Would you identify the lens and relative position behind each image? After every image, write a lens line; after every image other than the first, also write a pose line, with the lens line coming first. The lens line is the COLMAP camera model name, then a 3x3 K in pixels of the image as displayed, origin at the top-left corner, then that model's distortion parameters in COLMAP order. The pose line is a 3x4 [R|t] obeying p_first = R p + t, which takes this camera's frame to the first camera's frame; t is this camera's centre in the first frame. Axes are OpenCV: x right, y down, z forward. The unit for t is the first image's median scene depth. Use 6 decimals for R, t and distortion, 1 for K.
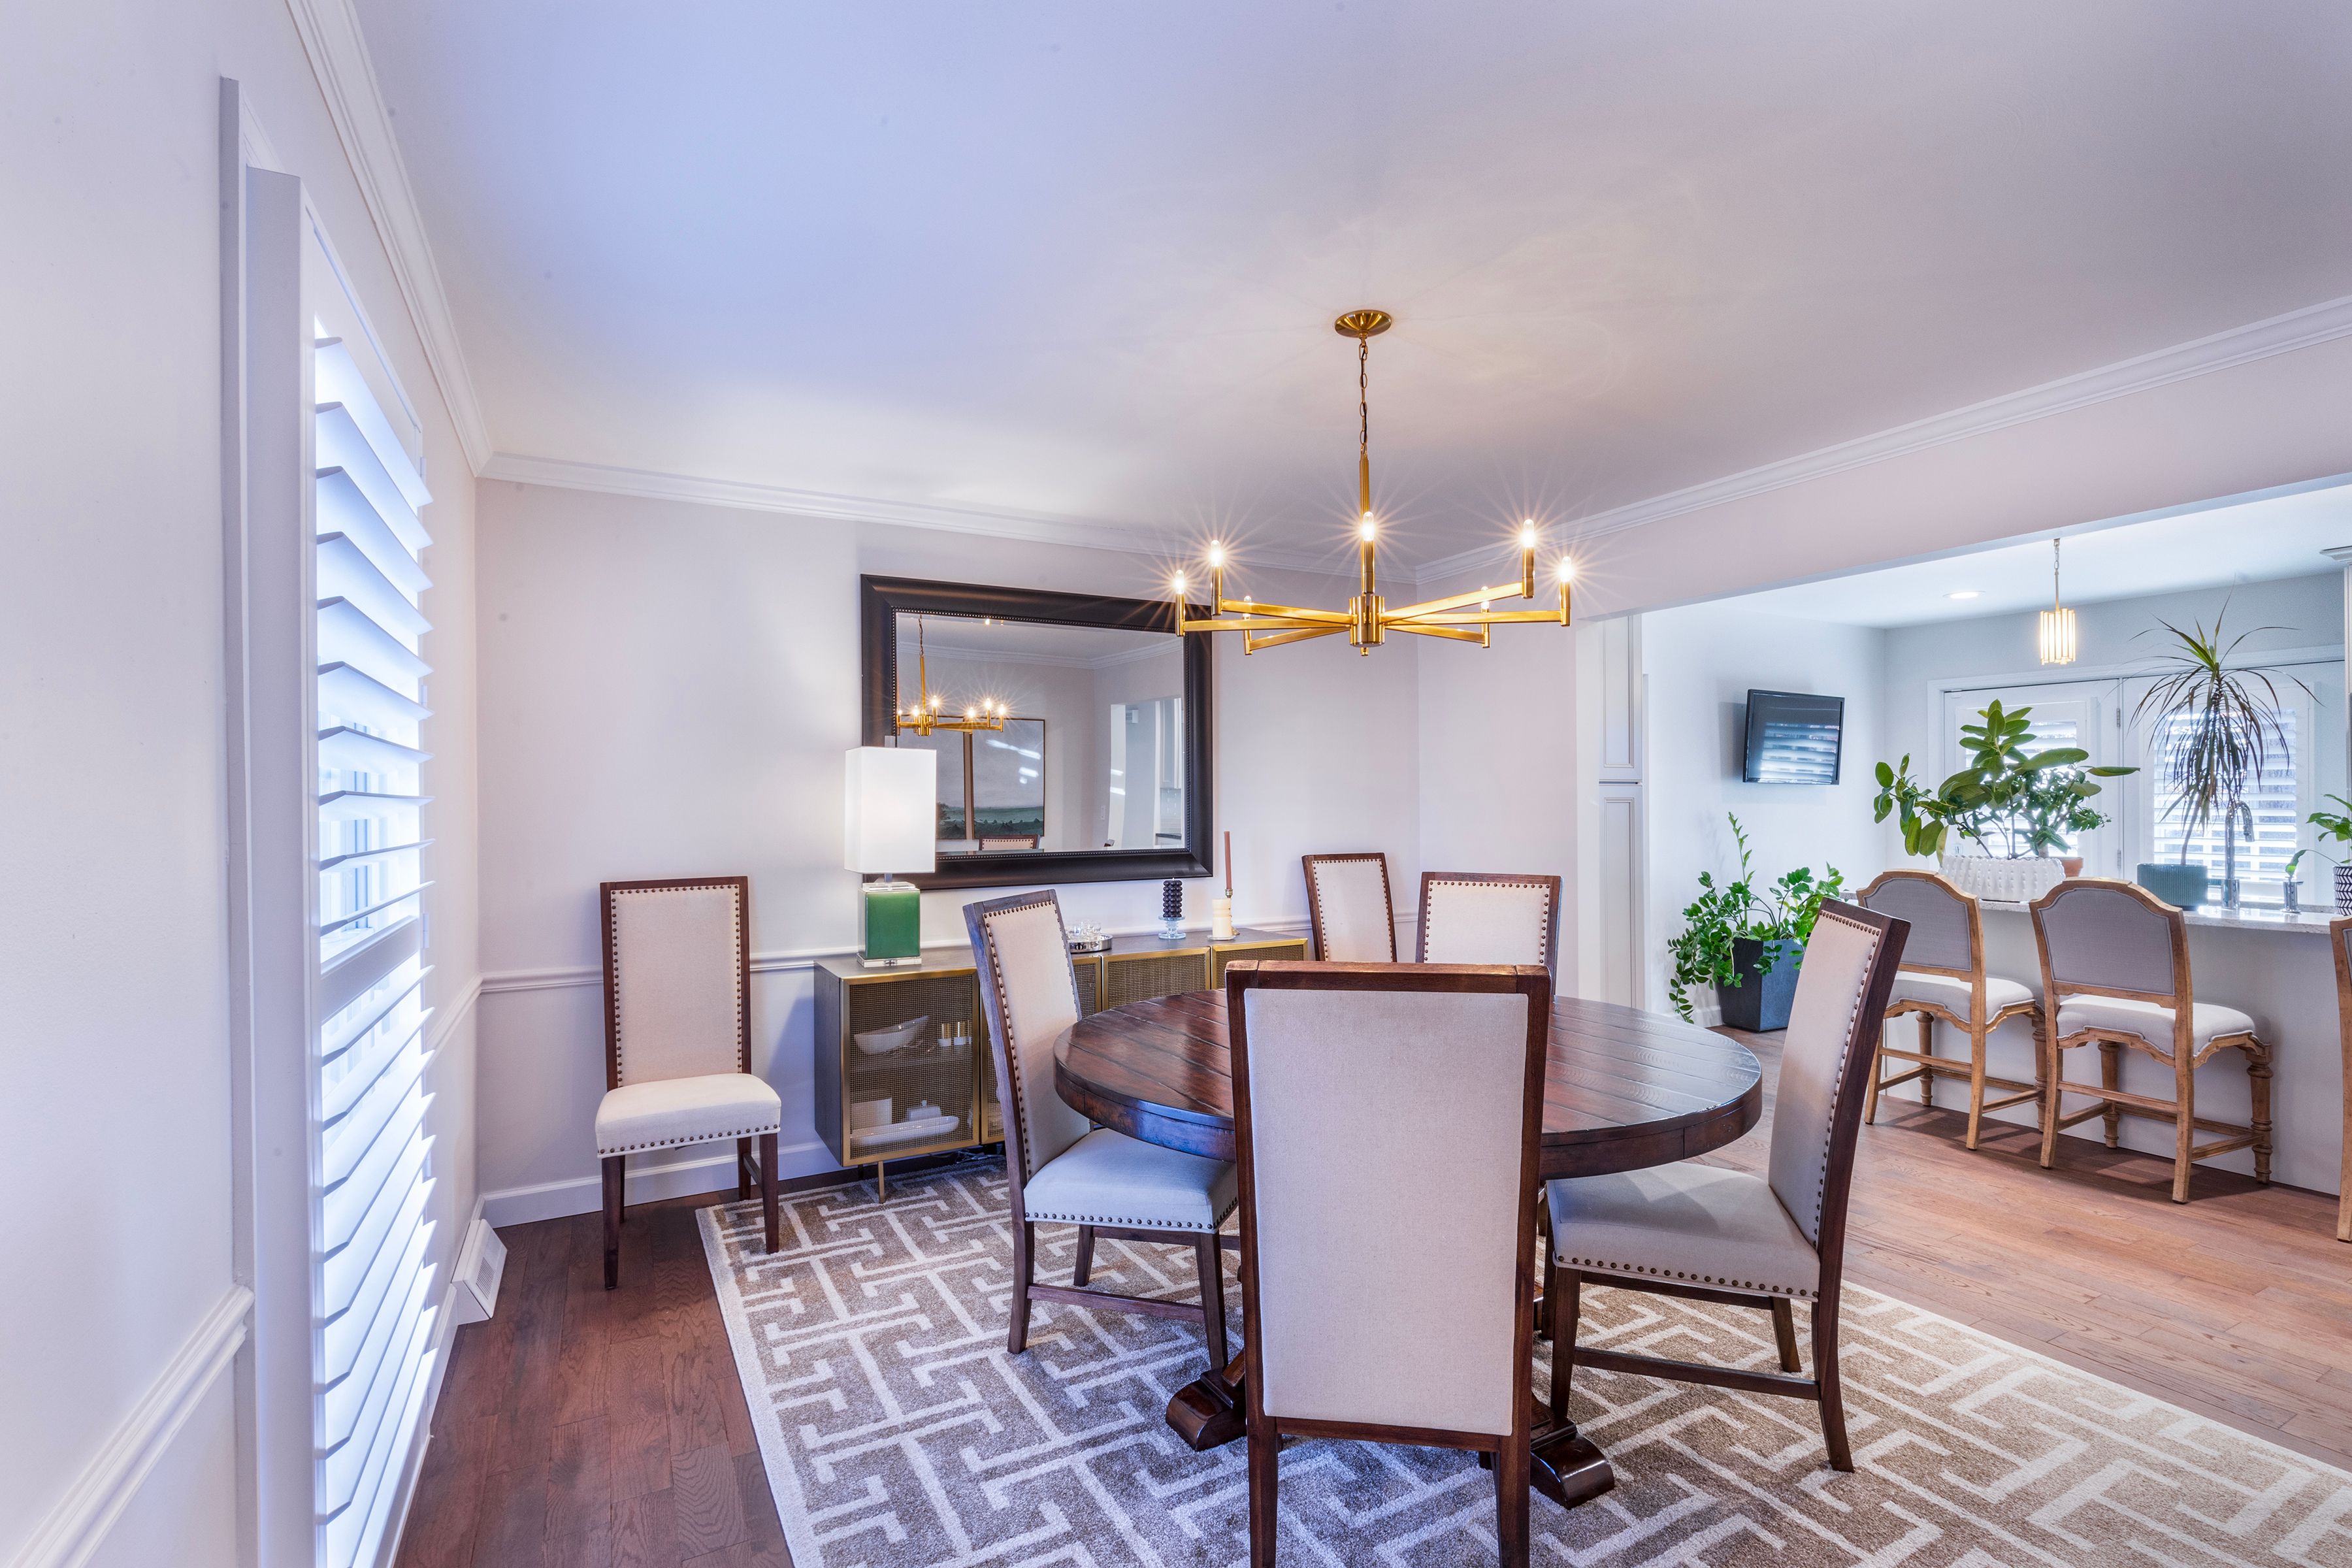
lens RADIAL K [[1059.0, 0, 1175.6], [0, 1059.0, 795.6], [0, 0, 1]] dist [0.007141, -0.002228]
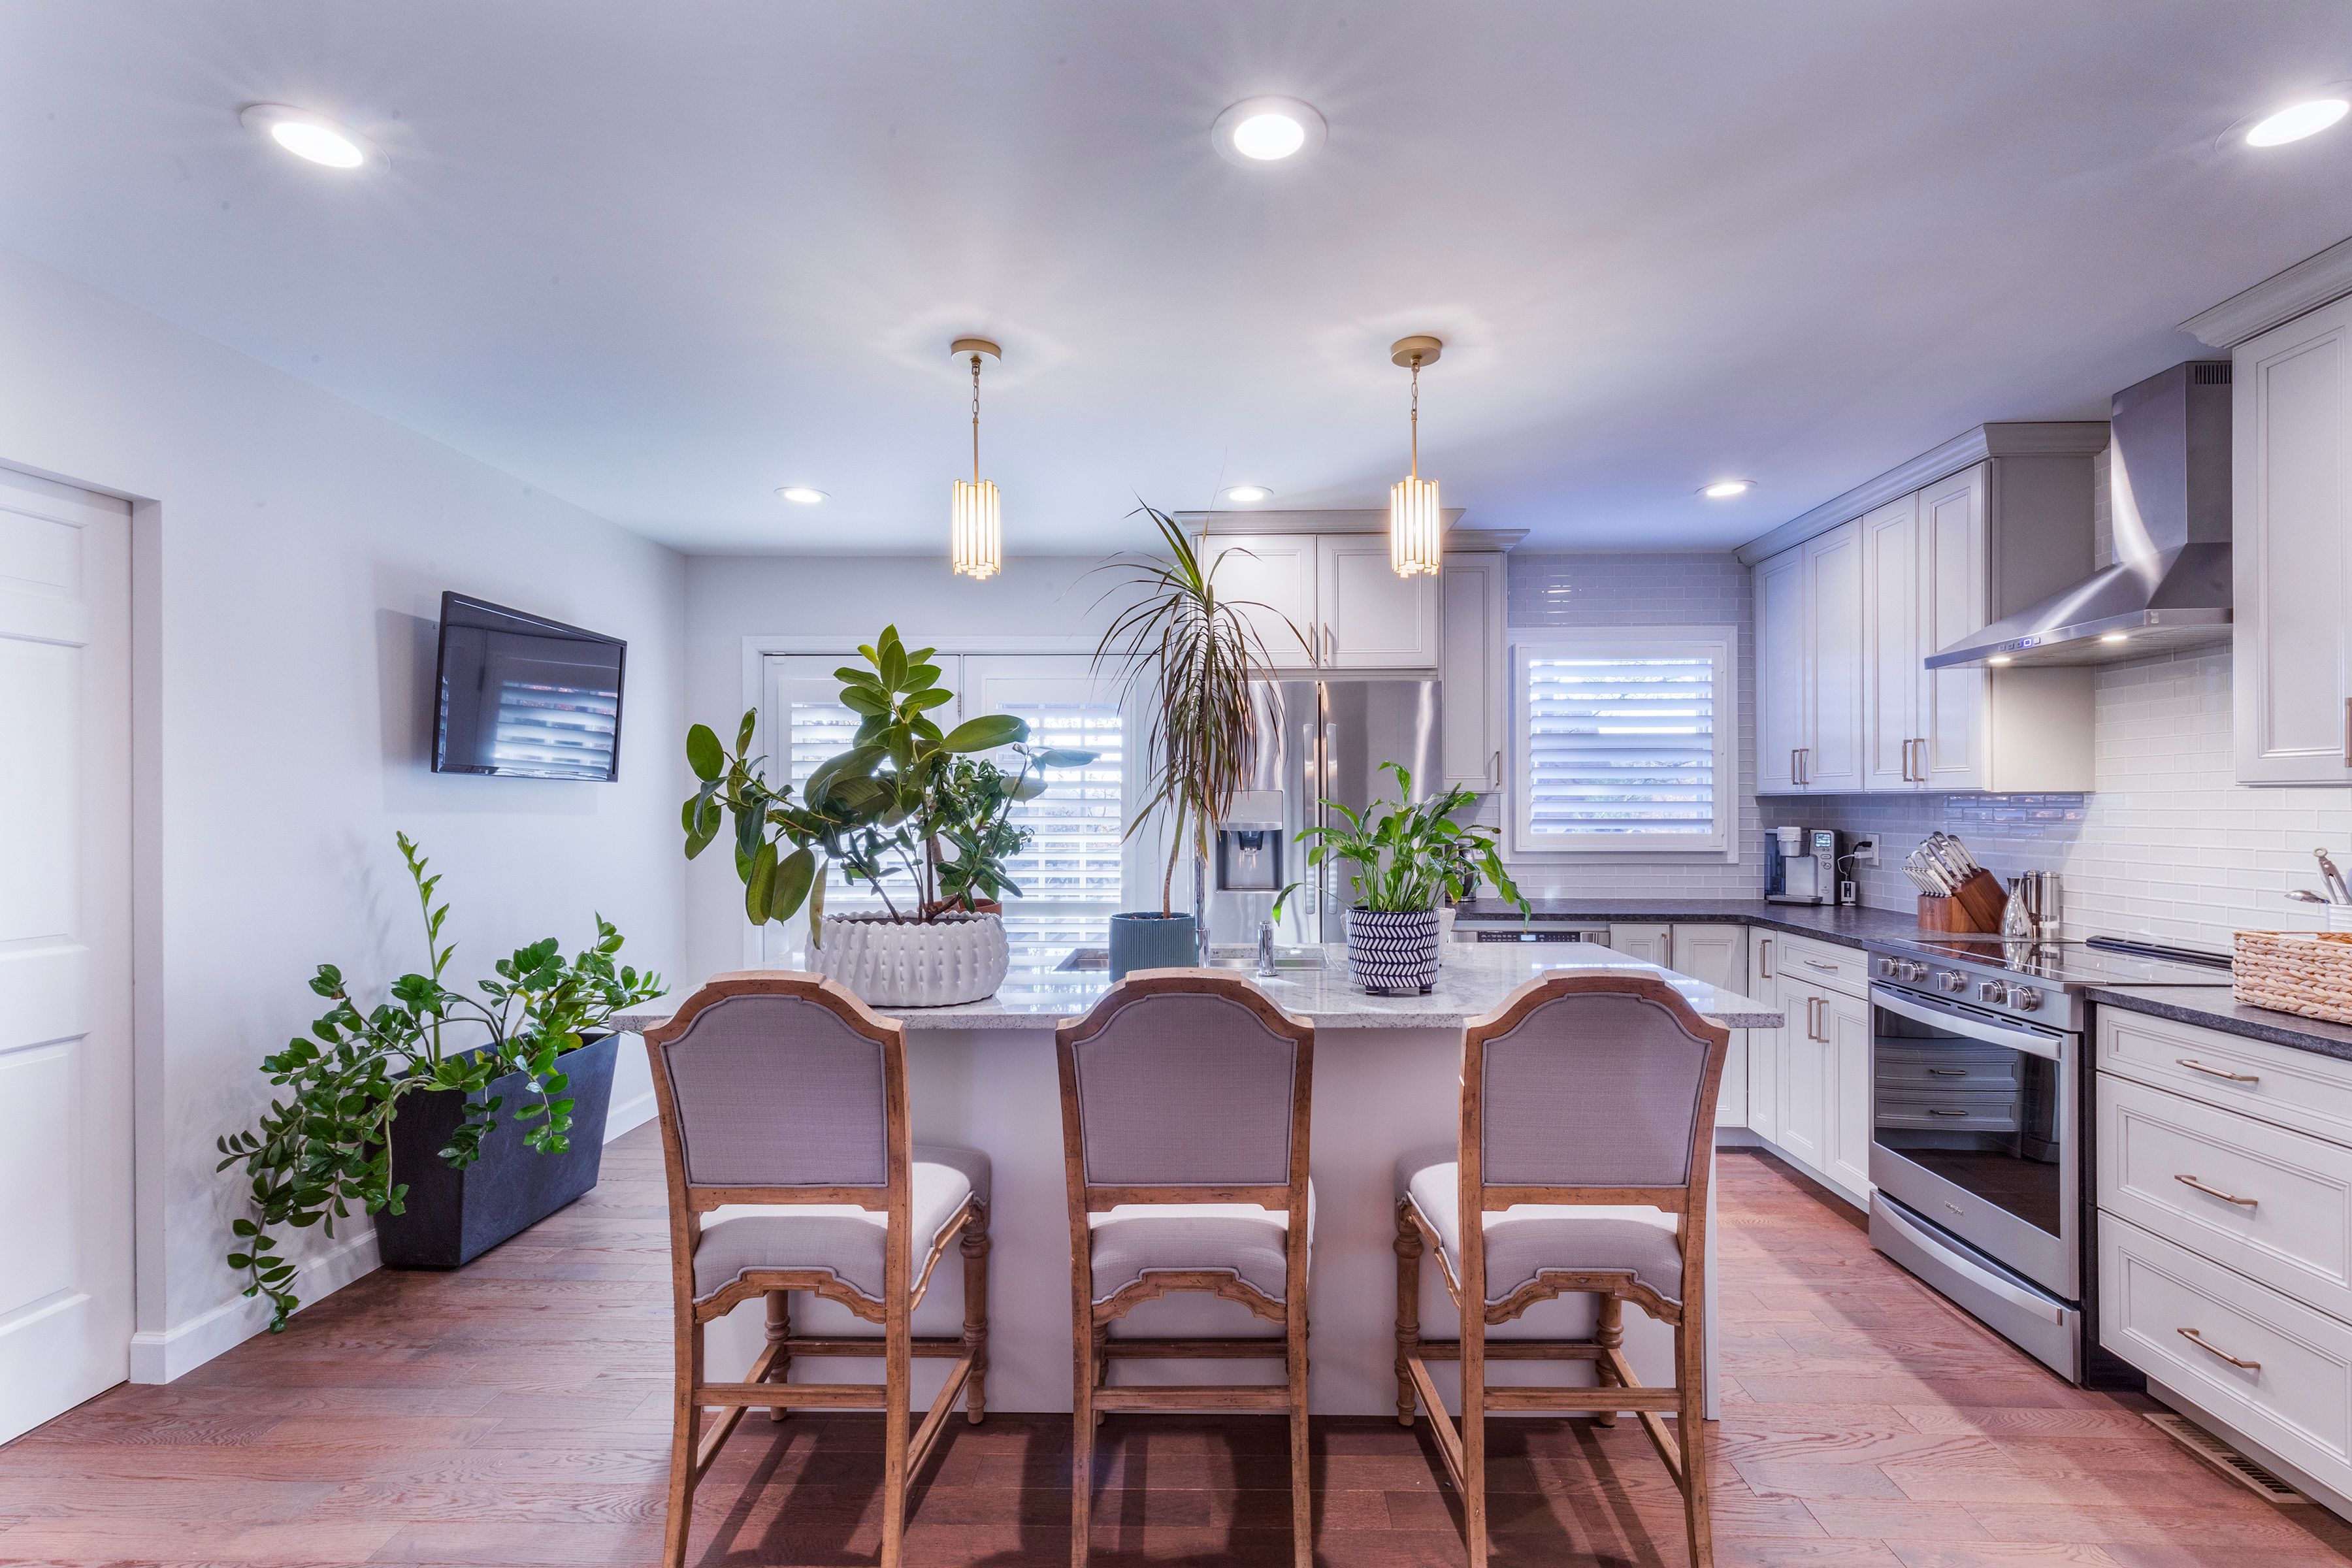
lens RADIAL K [[1059.0, 0, 1226.6], [0, 1059.0, 799.0], [0, 0, 1]] dist [0.007141, -0.002228]
pose [[0.477154, 0.003301, 0.878814, 0.295540], [-0.001298, 0.999995, -0.003051, 0.001077], [-0.878819, 0.000315, 0.477155, 0.463075]]
